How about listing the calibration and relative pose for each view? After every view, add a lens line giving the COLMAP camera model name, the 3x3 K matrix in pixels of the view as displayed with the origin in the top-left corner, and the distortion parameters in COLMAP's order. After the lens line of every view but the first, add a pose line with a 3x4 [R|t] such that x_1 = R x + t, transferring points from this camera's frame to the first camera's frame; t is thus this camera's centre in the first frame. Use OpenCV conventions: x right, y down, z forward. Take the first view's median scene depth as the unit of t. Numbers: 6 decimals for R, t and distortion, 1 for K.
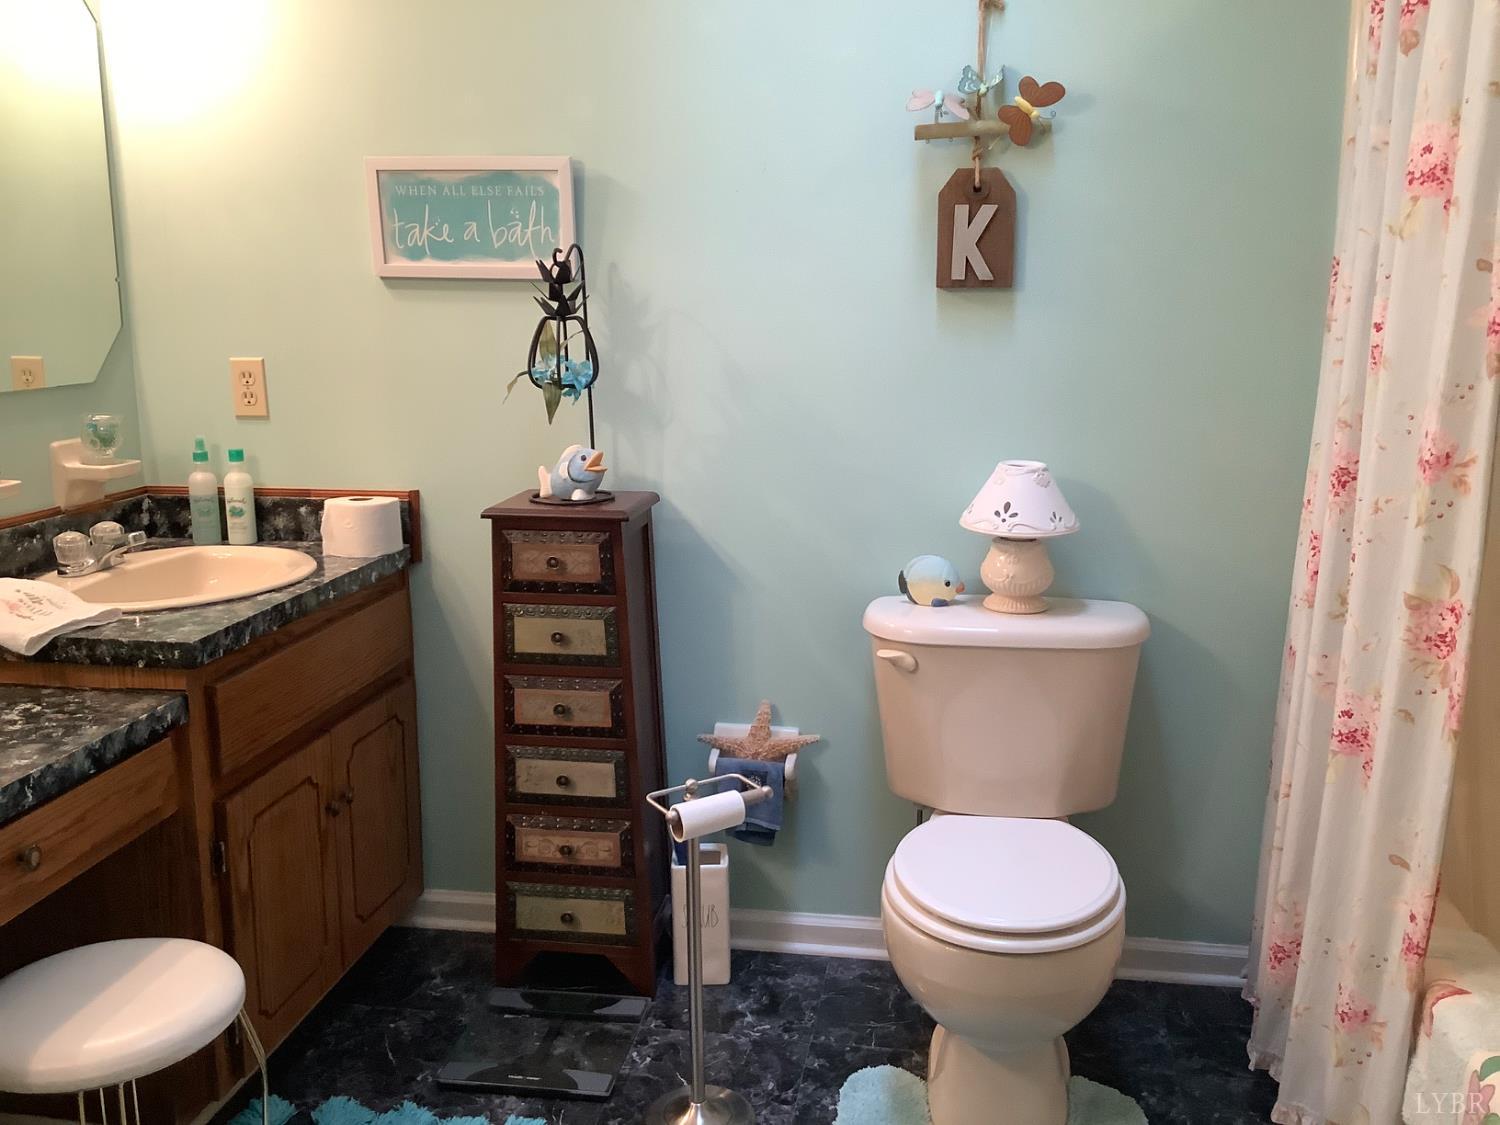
lens RADIAL K [[1352.3, 0, 748.8], [0, 1352.3, 547.8], [0, 0, 1]] dist [0.096098, -0.218798]
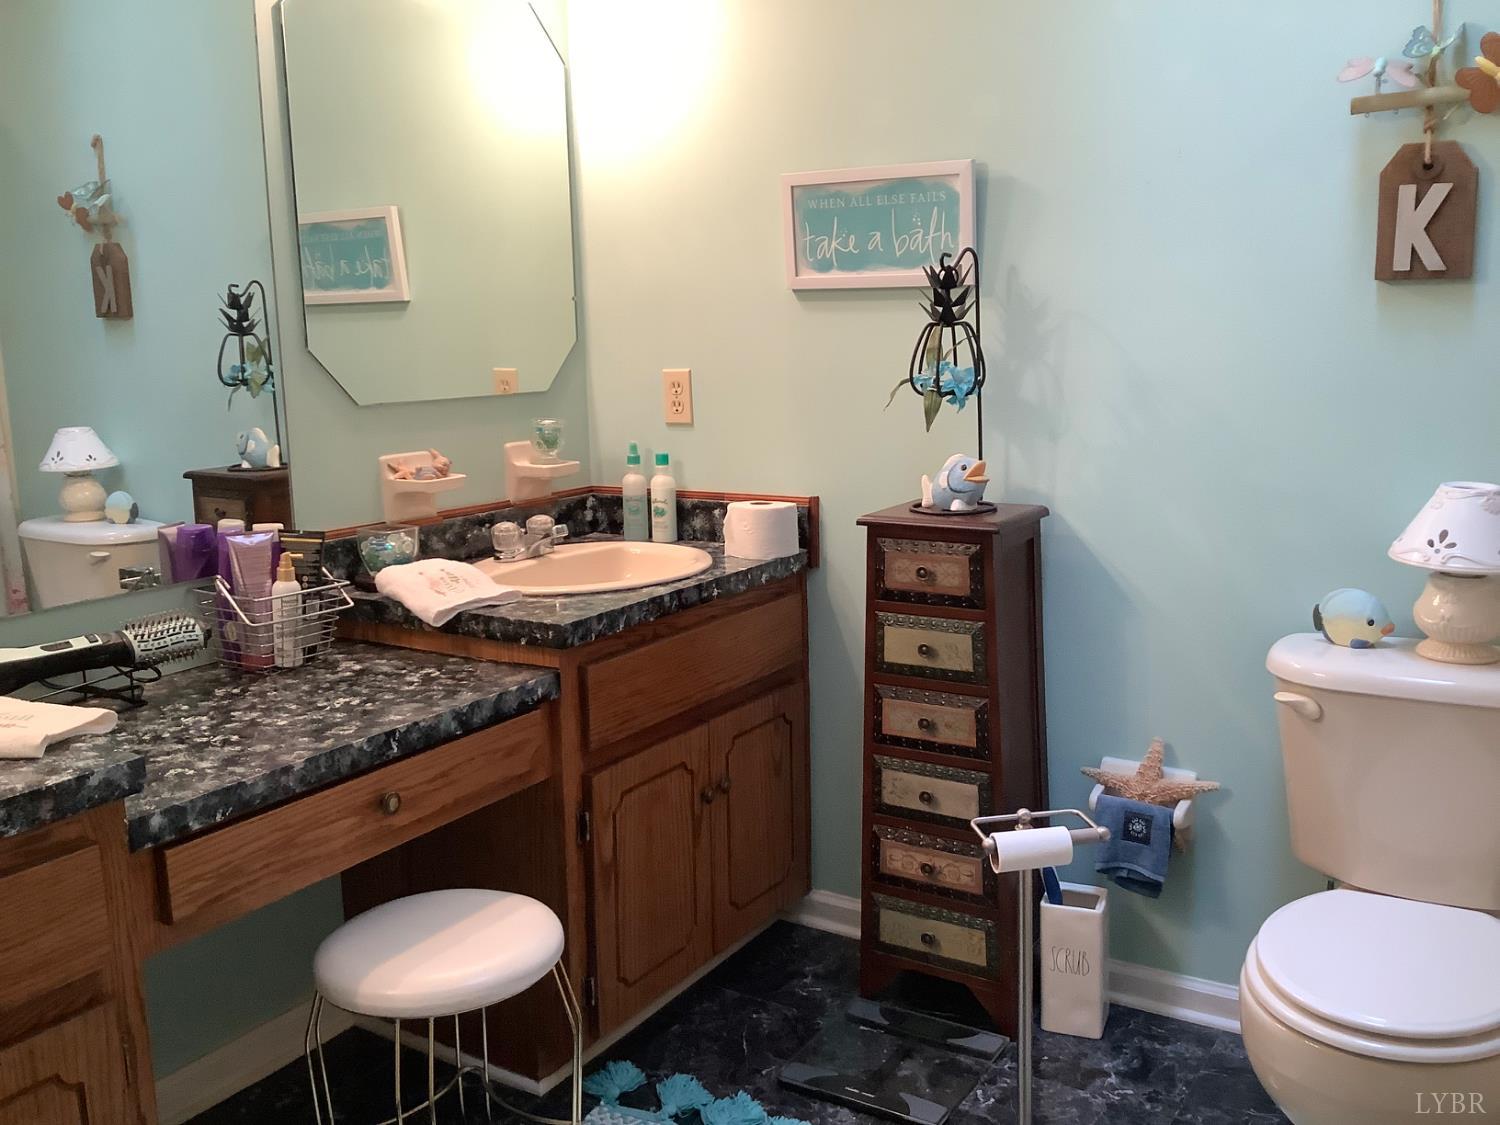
lens RADIAL K [[1352.3, 0, 748.8], [0, 1352.3, 547.8], [0, 0, 1]] dist [0.096098, -0.218798]
pose [[0.921475, 0.046675, -0.385623, 0.114514], [-0.052927, 0.998583, -0.005606, 0.004914], [0.384815, 0.025576, 0.922639, 0.046001]]
